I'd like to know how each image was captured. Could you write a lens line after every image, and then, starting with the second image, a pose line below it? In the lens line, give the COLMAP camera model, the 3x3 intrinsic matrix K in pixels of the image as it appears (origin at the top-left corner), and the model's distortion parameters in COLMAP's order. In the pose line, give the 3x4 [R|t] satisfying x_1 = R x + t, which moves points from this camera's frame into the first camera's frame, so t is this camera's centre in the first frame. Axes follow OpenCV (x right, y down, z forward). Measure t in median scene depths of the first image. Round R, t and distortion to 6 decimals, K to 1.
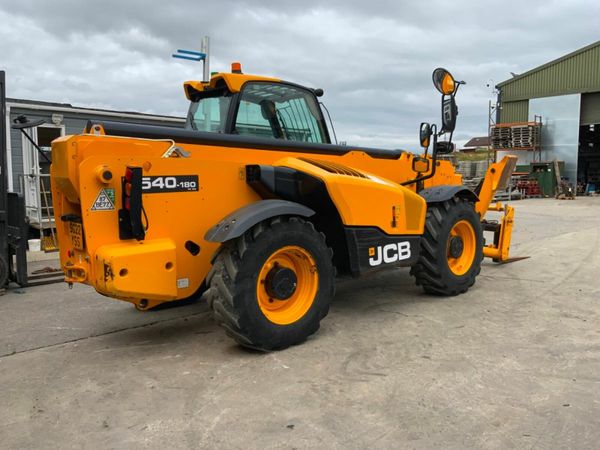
lens RADIAL K [[450.0, 0, 300.0], [0, 450.0, 225.0], [0, 0, 1]] dist [0.028689, -0.051749]
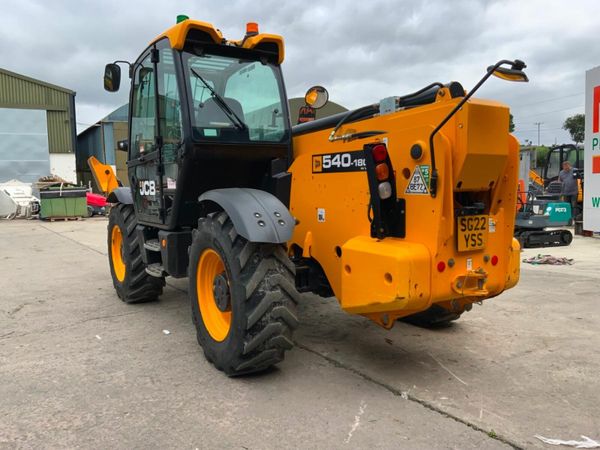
lens RADIAL K [[491.6, 0, 300.0], [0, 491.6, 225.0], [0, 0, 1]] dist [0.045434, -0.096451]
pose [[0.208545, -0.079440, 0.974781, -1.233548], [0.118963, 0.991355, 0.055339, -0.049559], [-0.970751, 0.104422, 0.216193, 1.031385]]
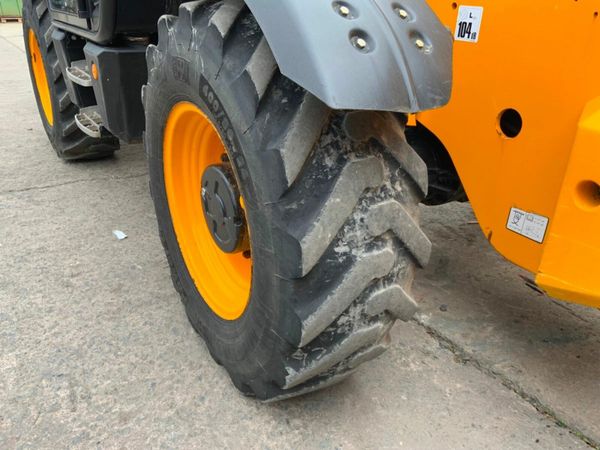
lens RADIAL K [[491.6, 0, 300.0], [0, 491.6, 225.0], [0, 0, 1]] dist [0.045434, -0.096451]
pose [[0.195752, -0.408420, 0.891557, -0.730773], [0.071805, 0.912675, 0.402328, -0.032179], [-0.978021, -0.014738, 0.207985, 1.238281]]
